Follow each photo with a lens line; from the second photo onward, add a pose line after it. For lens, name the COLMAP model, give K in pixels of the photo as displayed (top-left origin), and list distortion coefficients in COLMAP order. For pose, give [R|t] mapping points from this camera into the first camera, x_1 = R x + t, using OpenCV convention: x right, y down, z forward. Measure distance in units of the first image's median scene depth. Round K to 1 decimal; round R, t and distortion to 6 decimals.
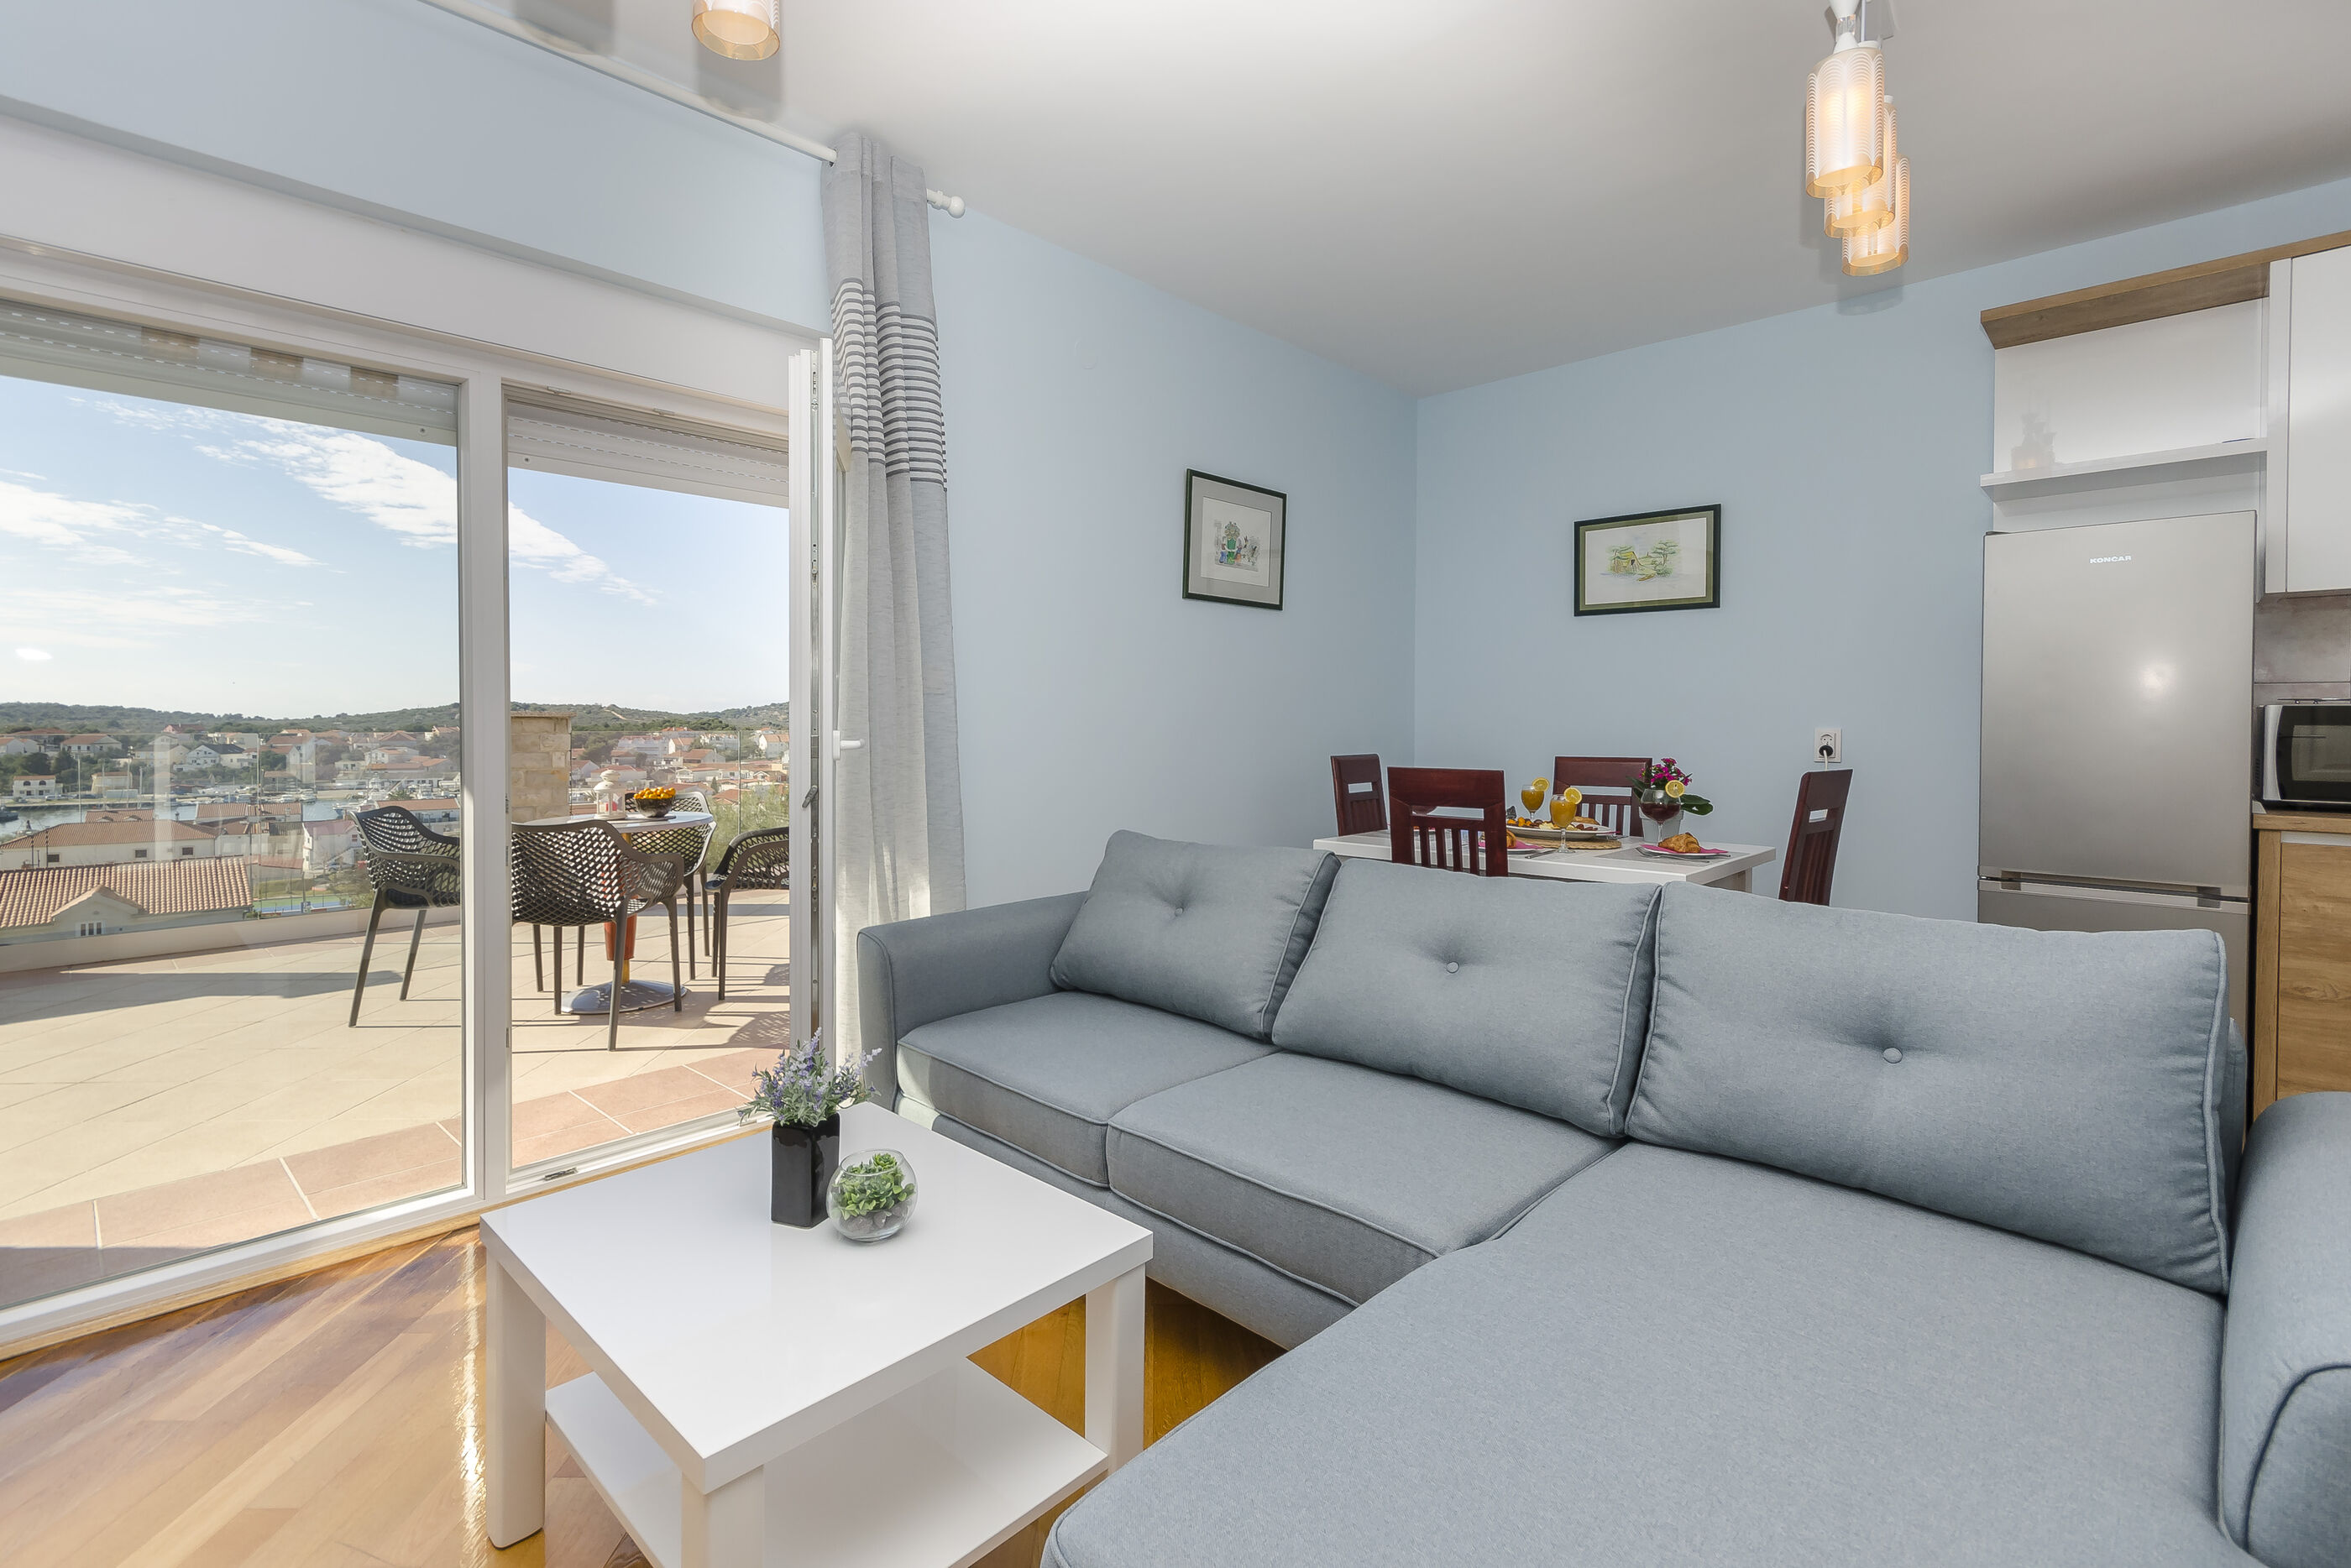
lens RADIAL K [[995.0, 0, 1142.3], [0, 995.0, 734.0], [0, 0, 1]] dist [0.002795, 0.000948]
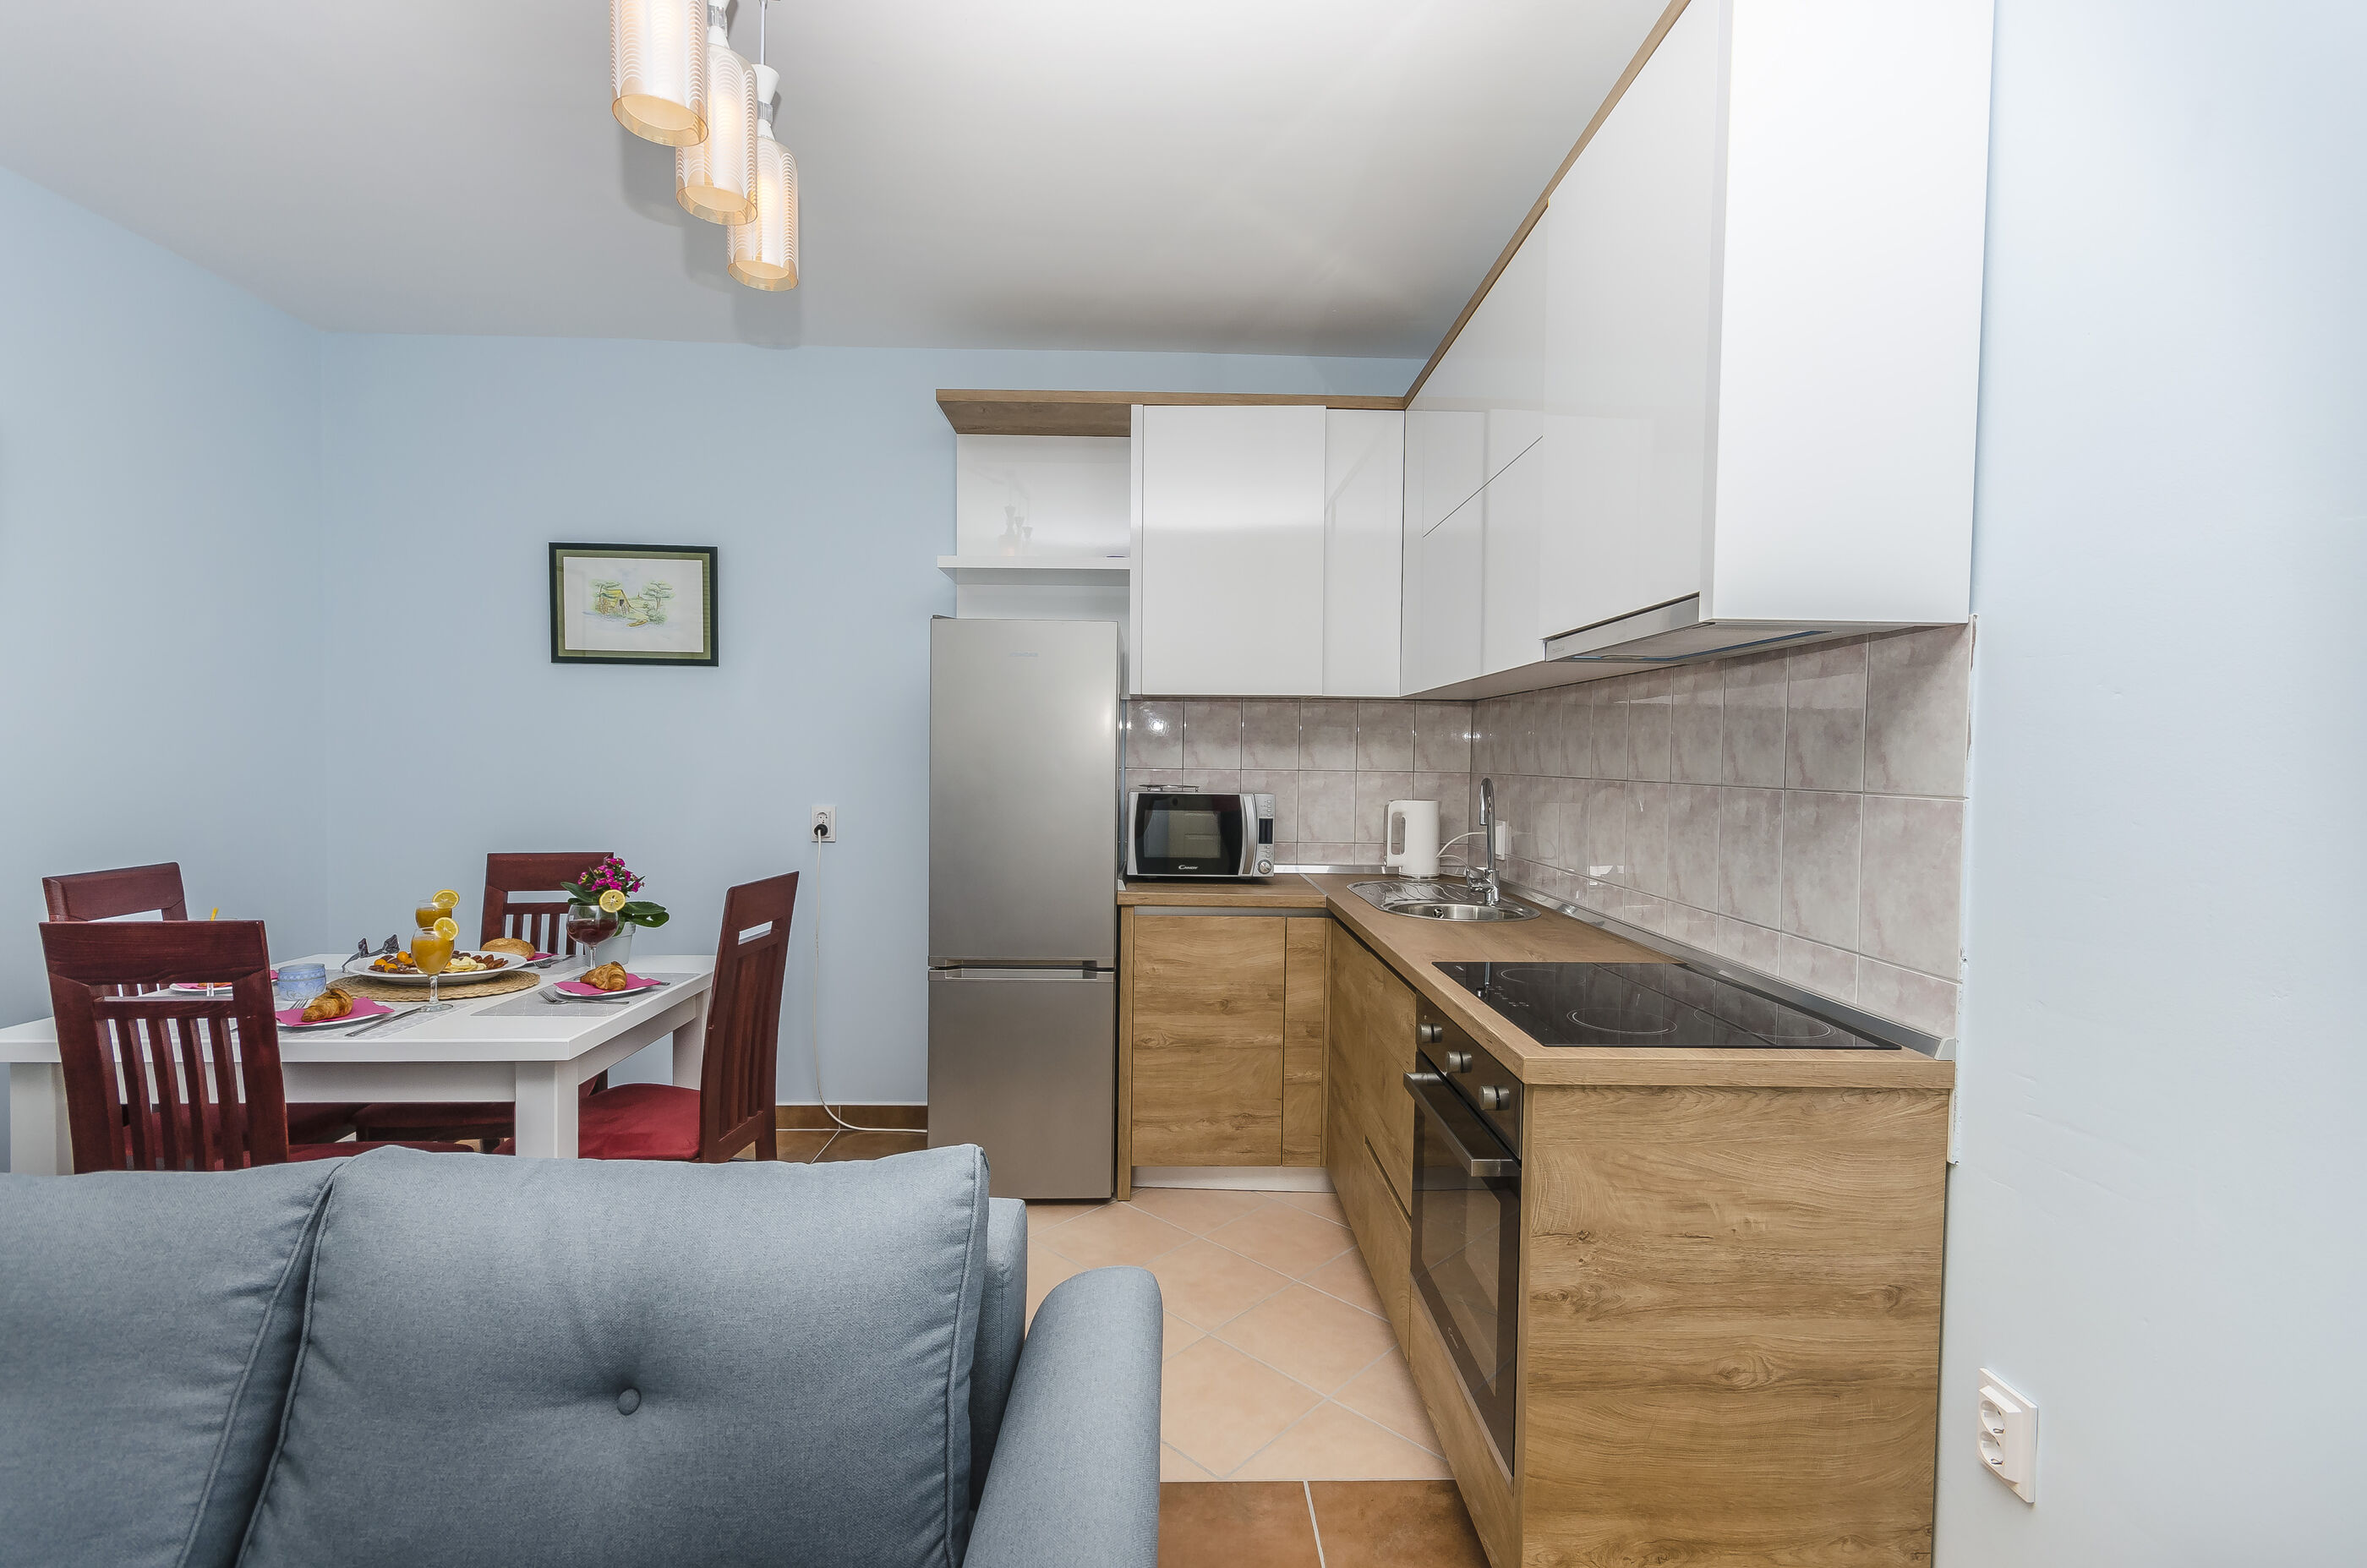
lens RADIAL K [[1001.9, 0, 1160.7], [0, 1001.9, 768.7], [0, 0, 1]] dist [0.002795, 0.000948]
pose [[0.695913, -0.007522, 0.718087, 0.293853], [0.002525, 0.999965, 0.008028, -0.058928], [-0.718122, -0.003774, 0.695907, 0.158181]]
